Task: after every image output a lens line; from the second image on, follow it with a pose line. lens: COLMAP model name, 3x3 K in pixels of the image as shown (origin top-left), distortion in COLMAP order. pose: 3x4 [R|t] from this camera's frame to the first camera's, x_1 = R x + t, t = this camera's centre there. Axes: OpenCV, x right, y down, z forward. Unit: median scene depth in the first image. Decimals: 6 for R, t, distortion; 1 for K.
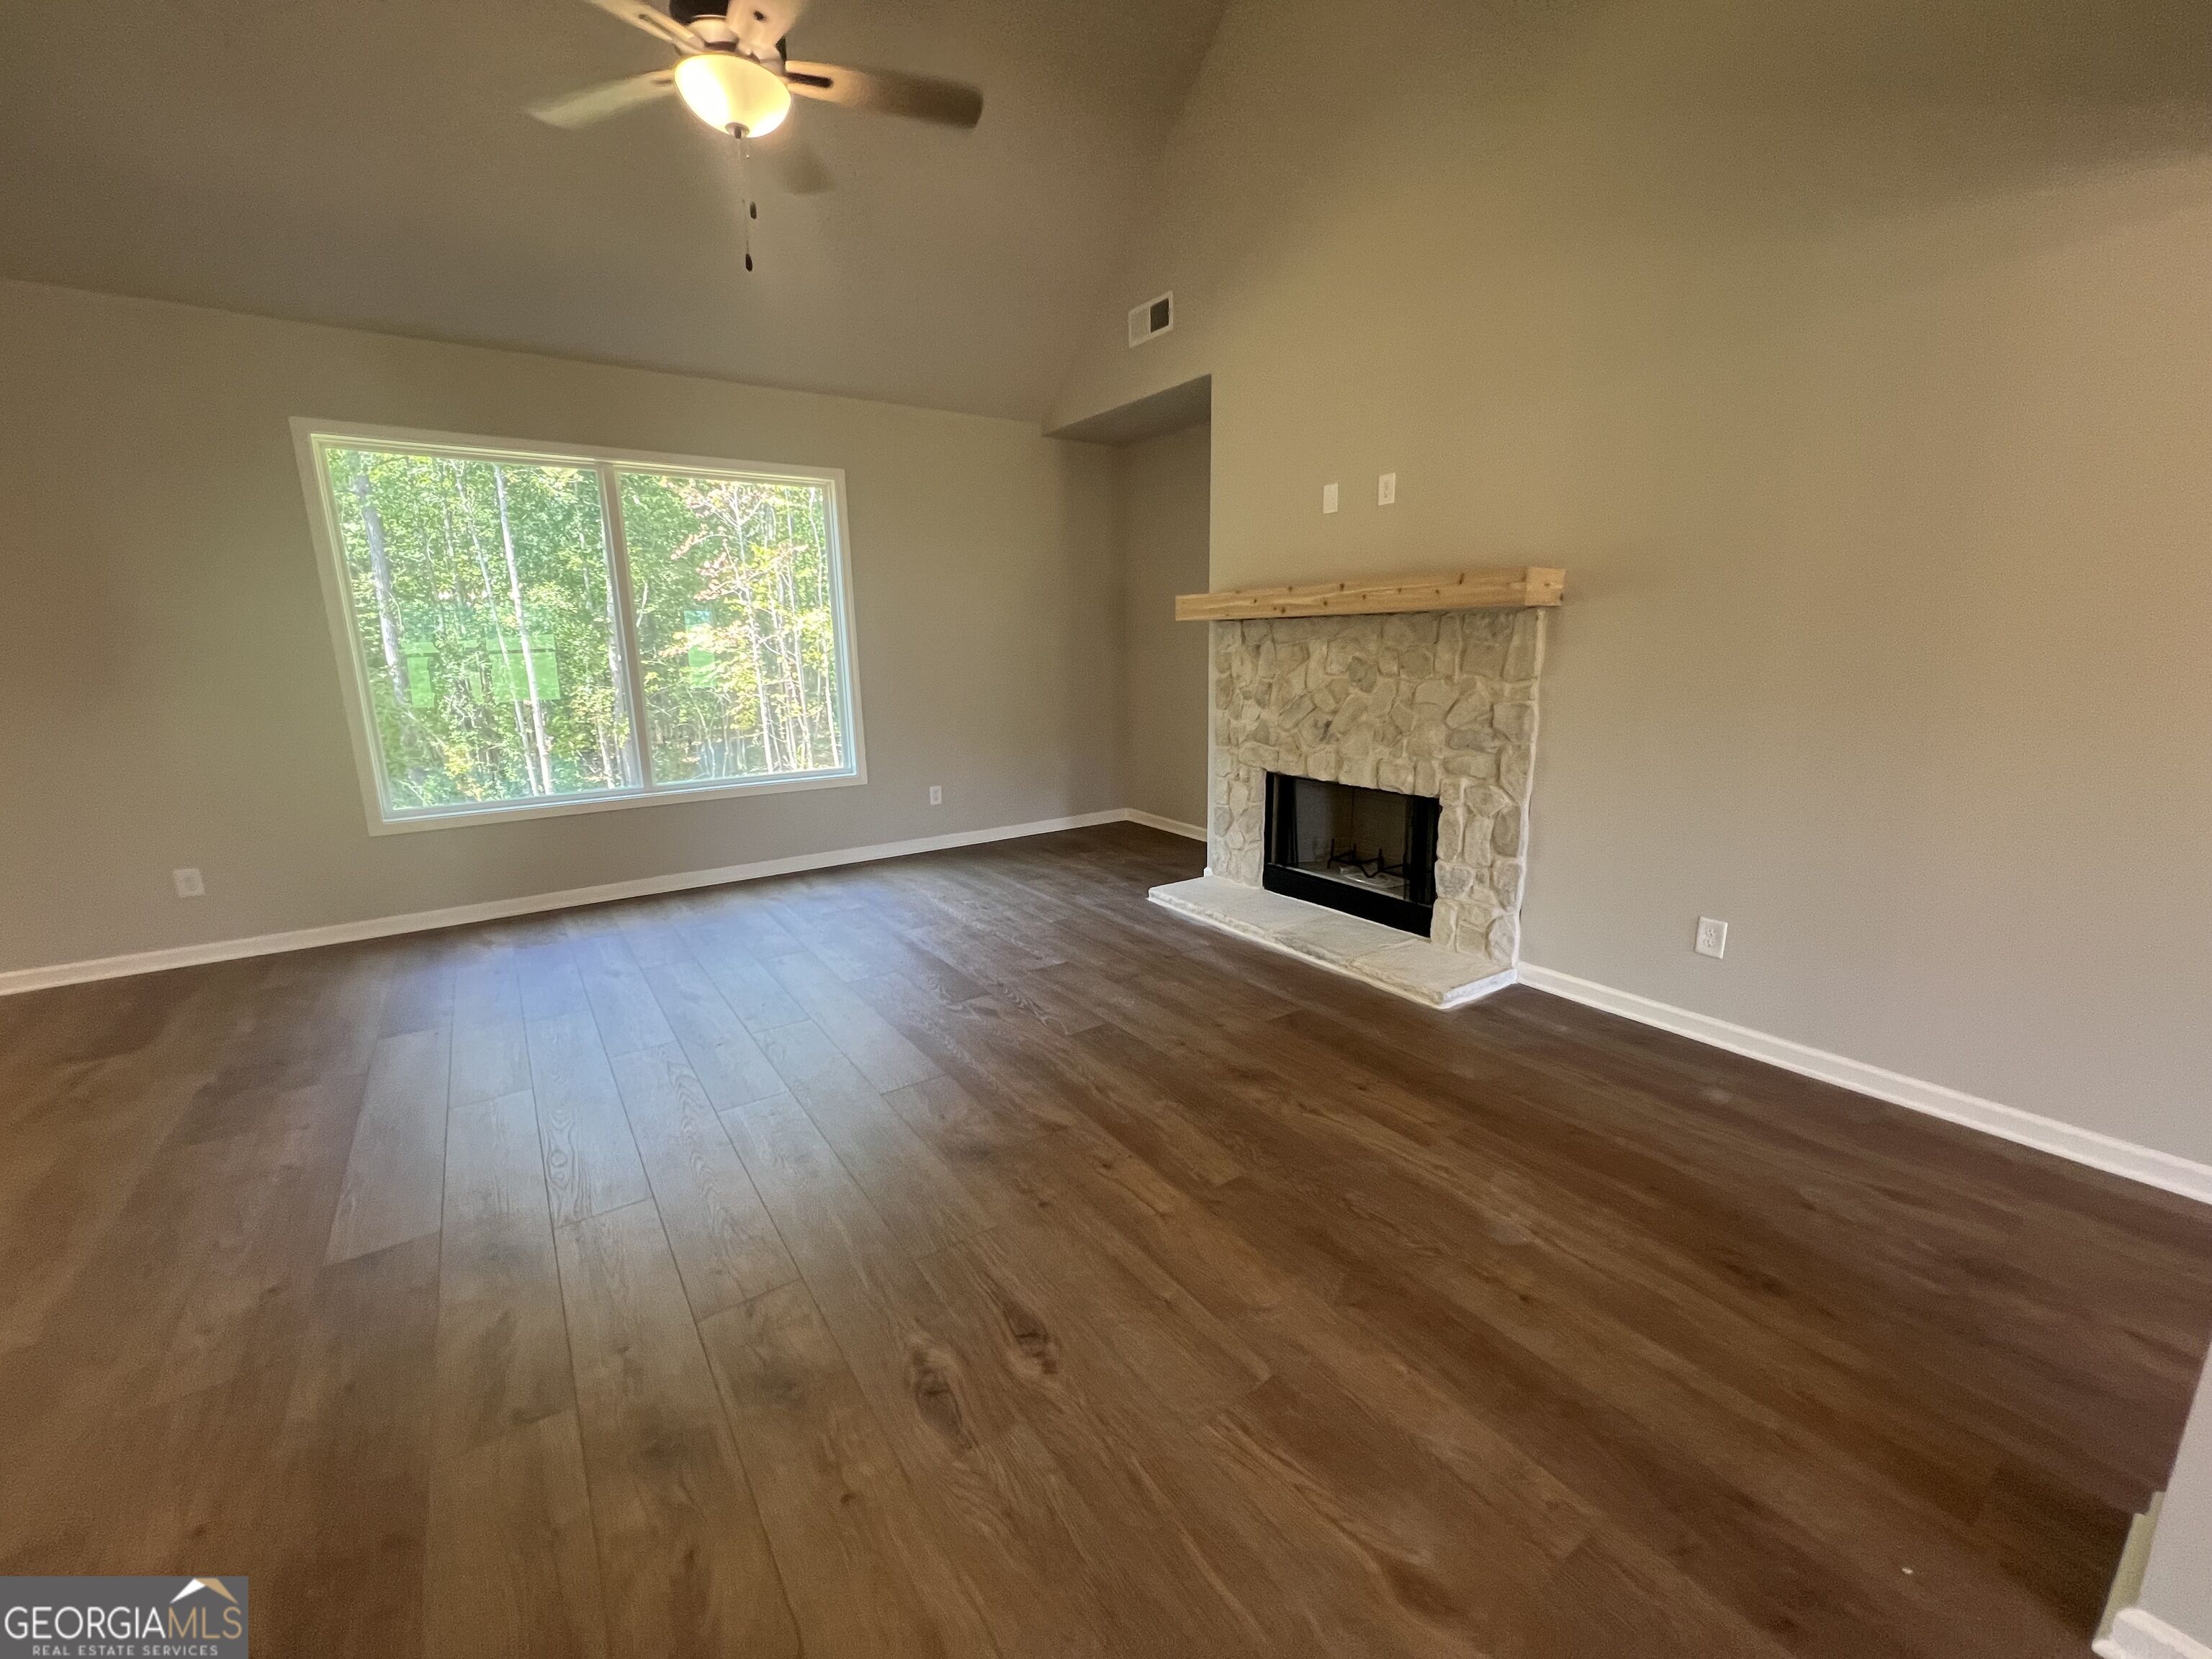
lens RADIAL K [[885.4, 0, 1104.6], [0, 885.4, 829.2], [0, 0, 1]] dist [-0.001630, 0.000176]
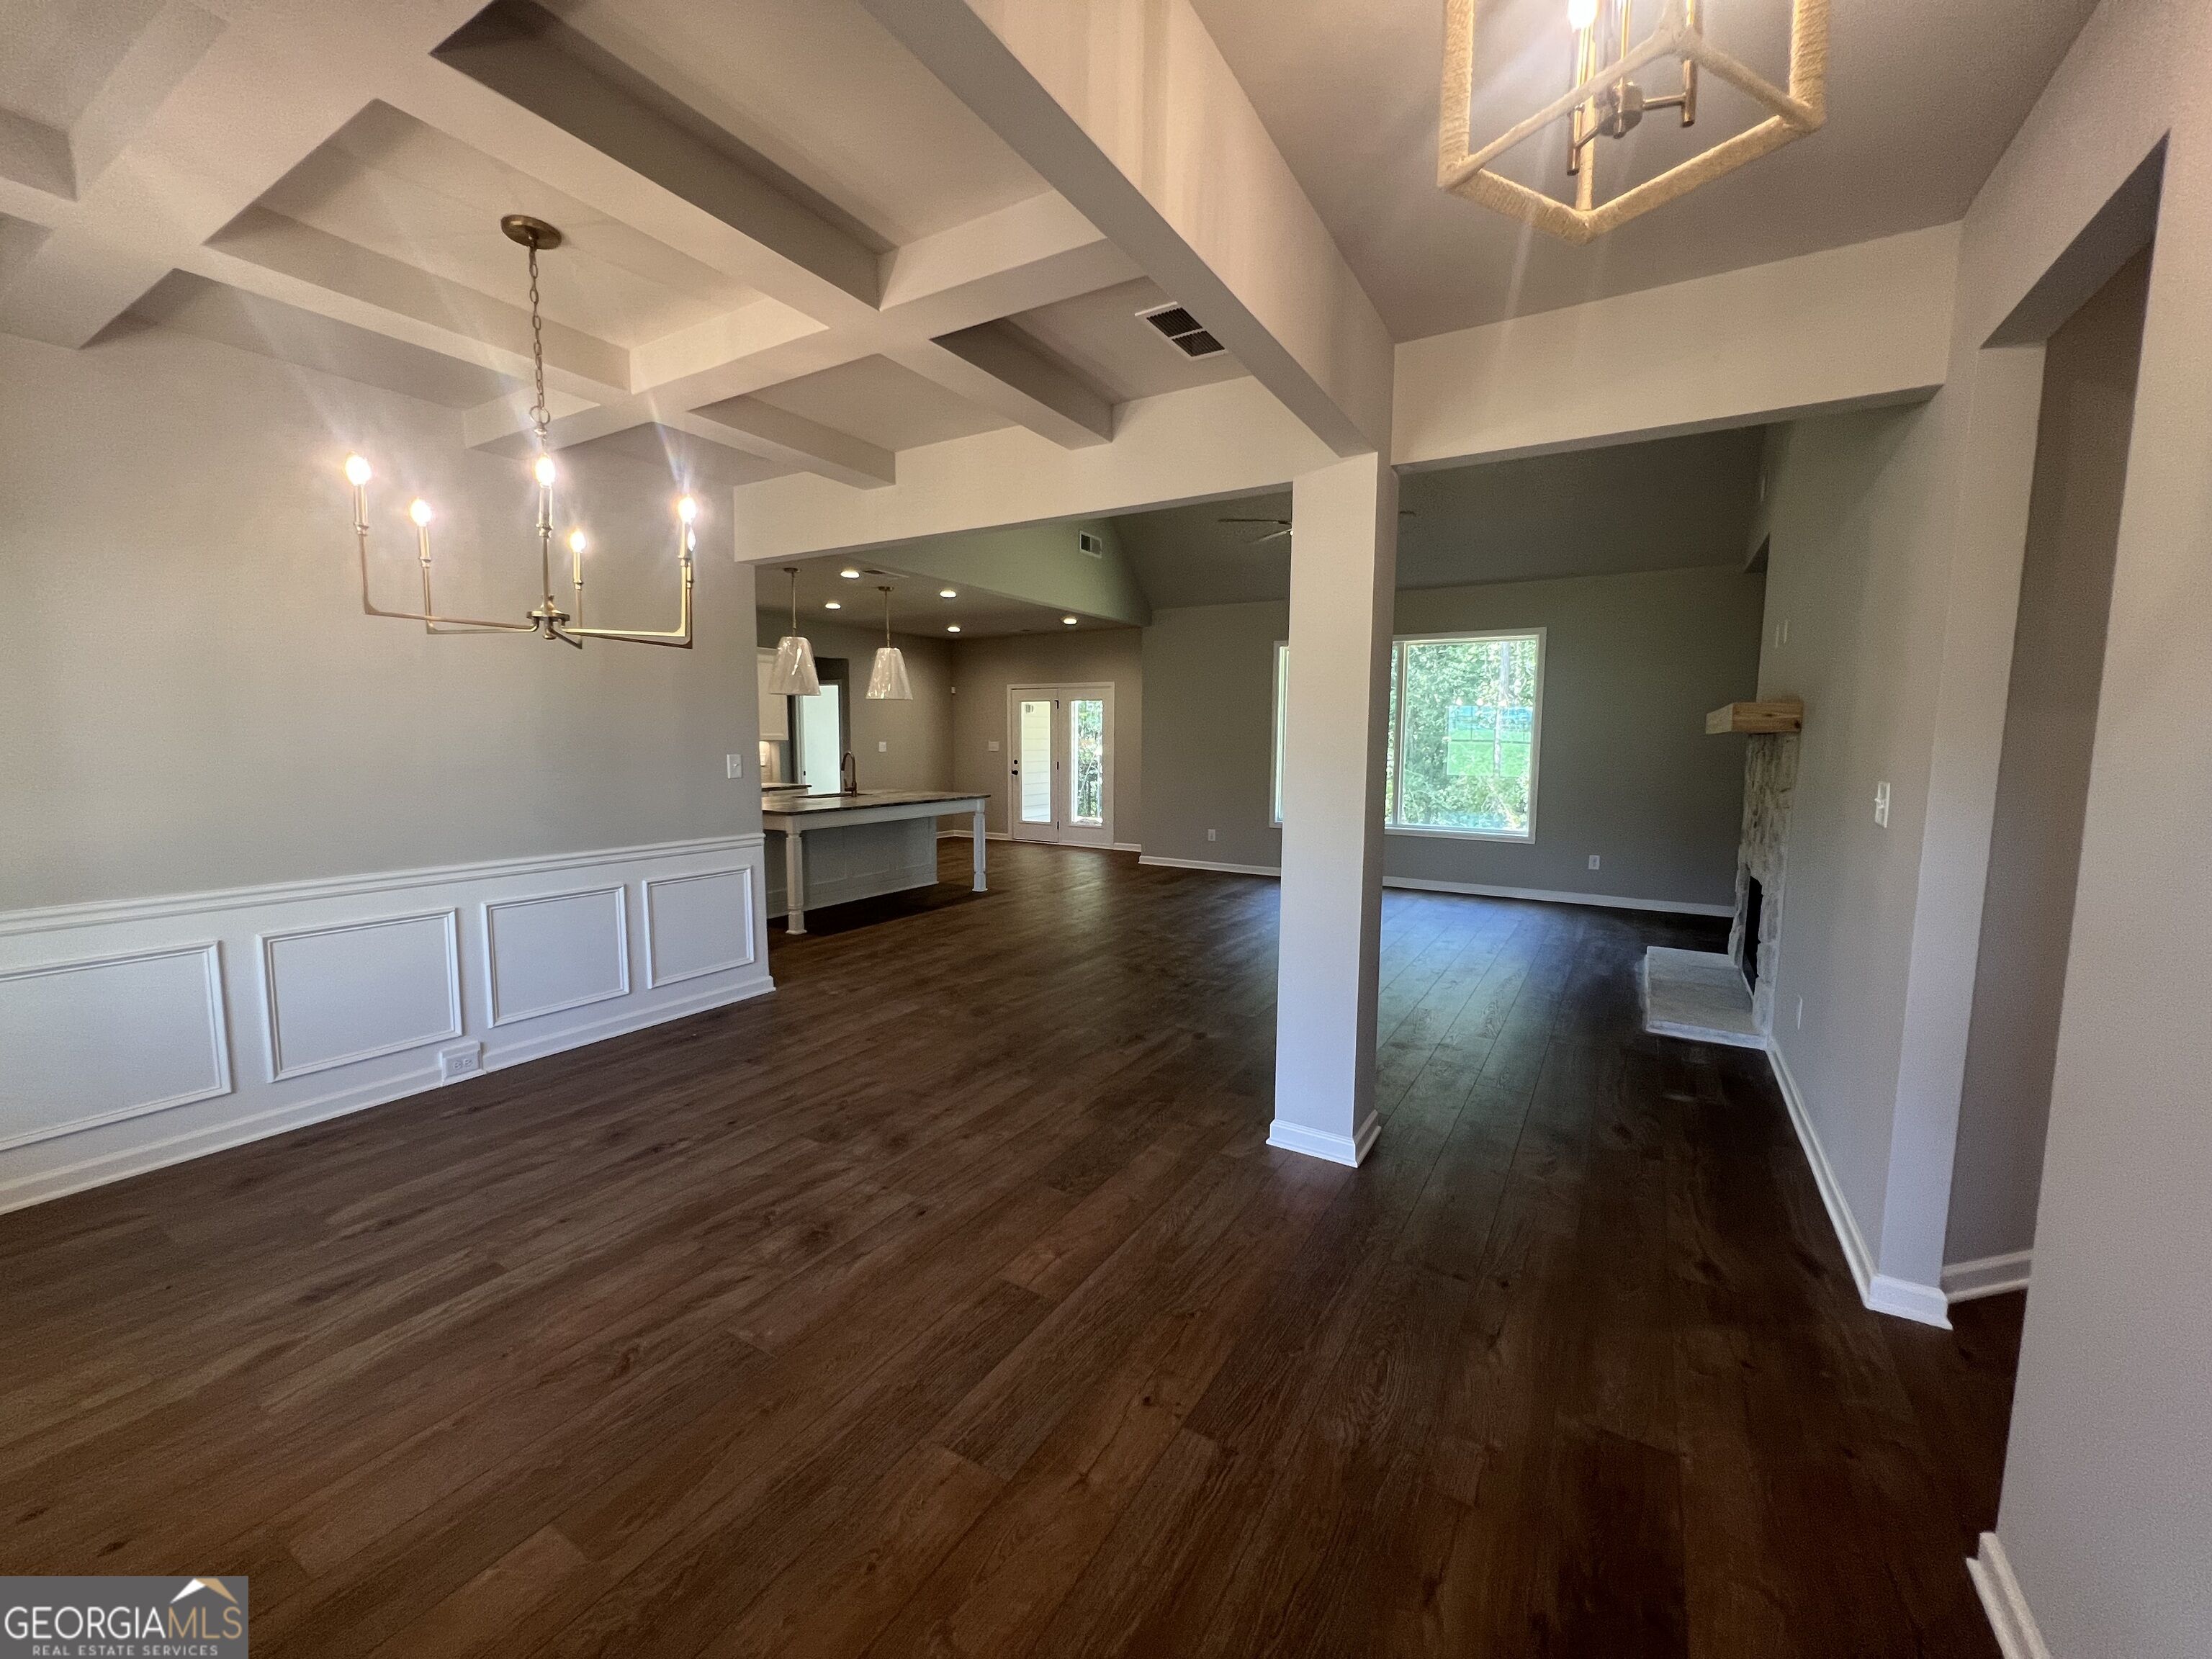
lens RADIAL K [[889.8, 0, 1104.1], [0, 889.8, 828.5], [0, 0, 1]] dist [-0.002540, 0.001045]
pose [[0.406068, 0.112919, -0.906840, 0.859434], [-0.202583, 0.978769, 0.031162, 0.021760], [0.891105, 0.171057, 0.420322, -0.231367]]
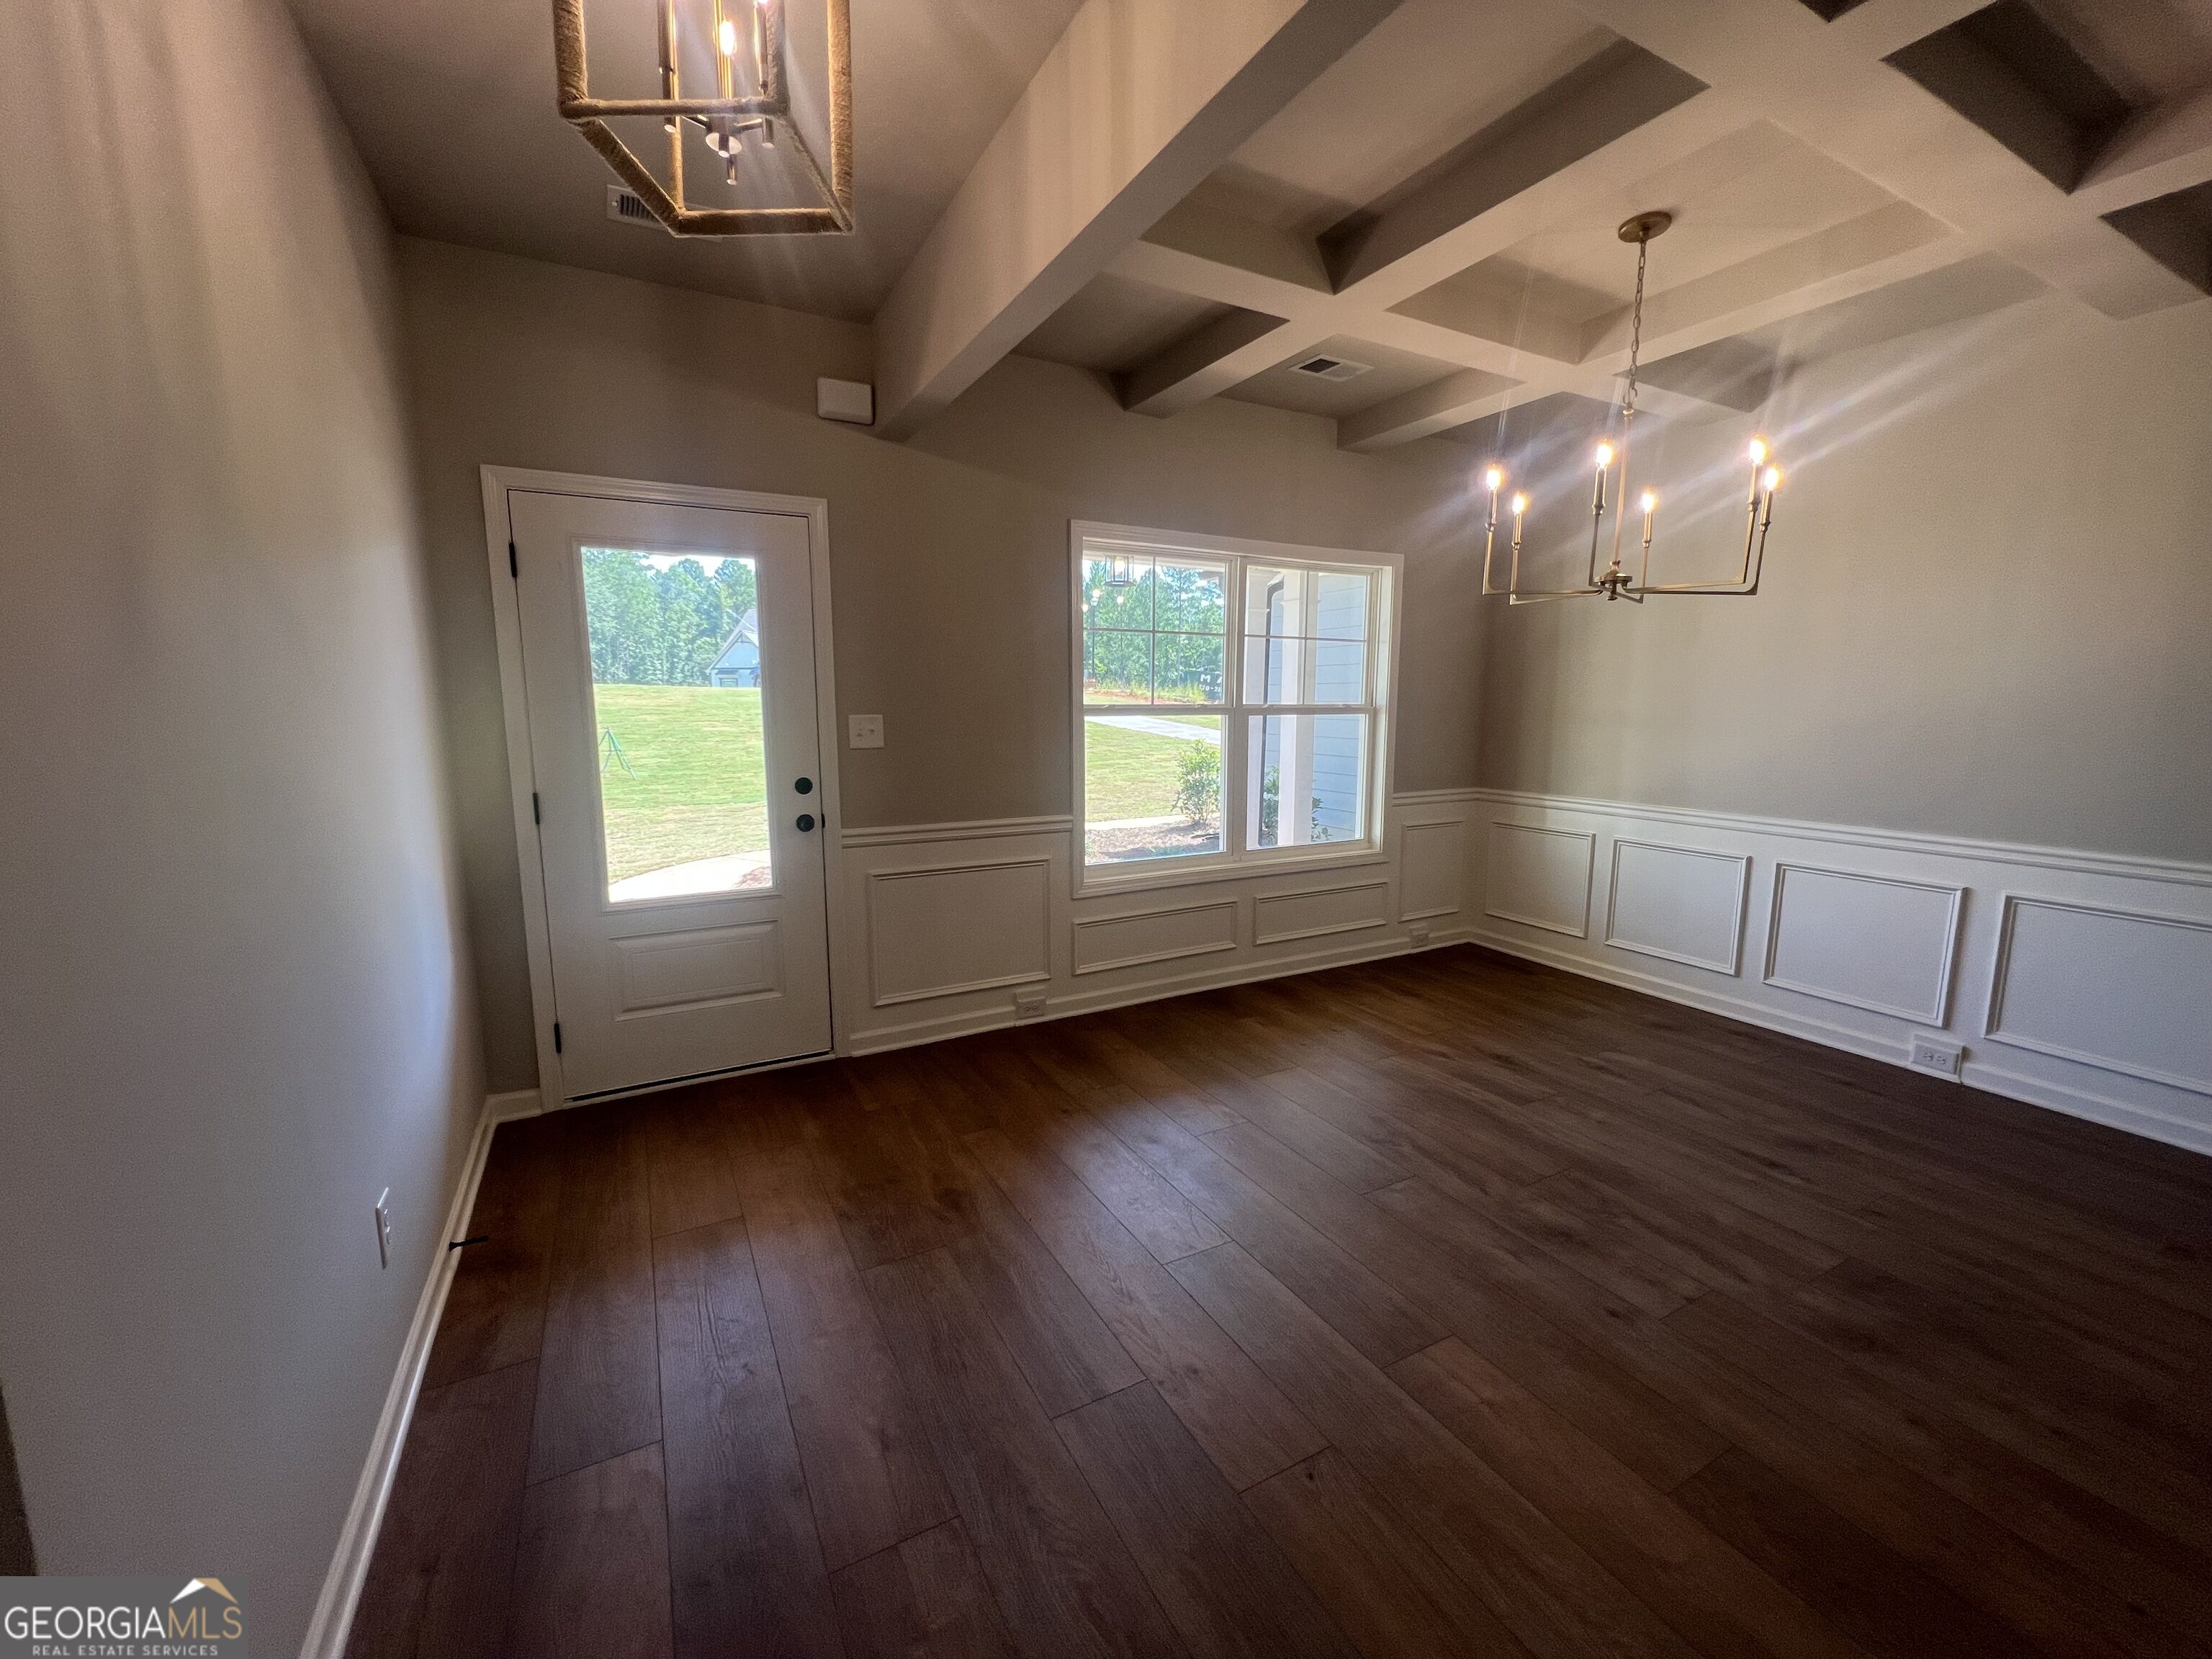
lens RADIAL K [[885.4, 0, 1104.6], [0, 885.4, 829.2], [0, 0, 1]] dist [-0.001630, 0.000176]
pose [[-0.993667, -0.002541, 0.112333, 0.516774], [0.036729, 0.937477, 0.346103, -0.075328], [-0.106189, 0.348037, -0.931447, 0.296853]]
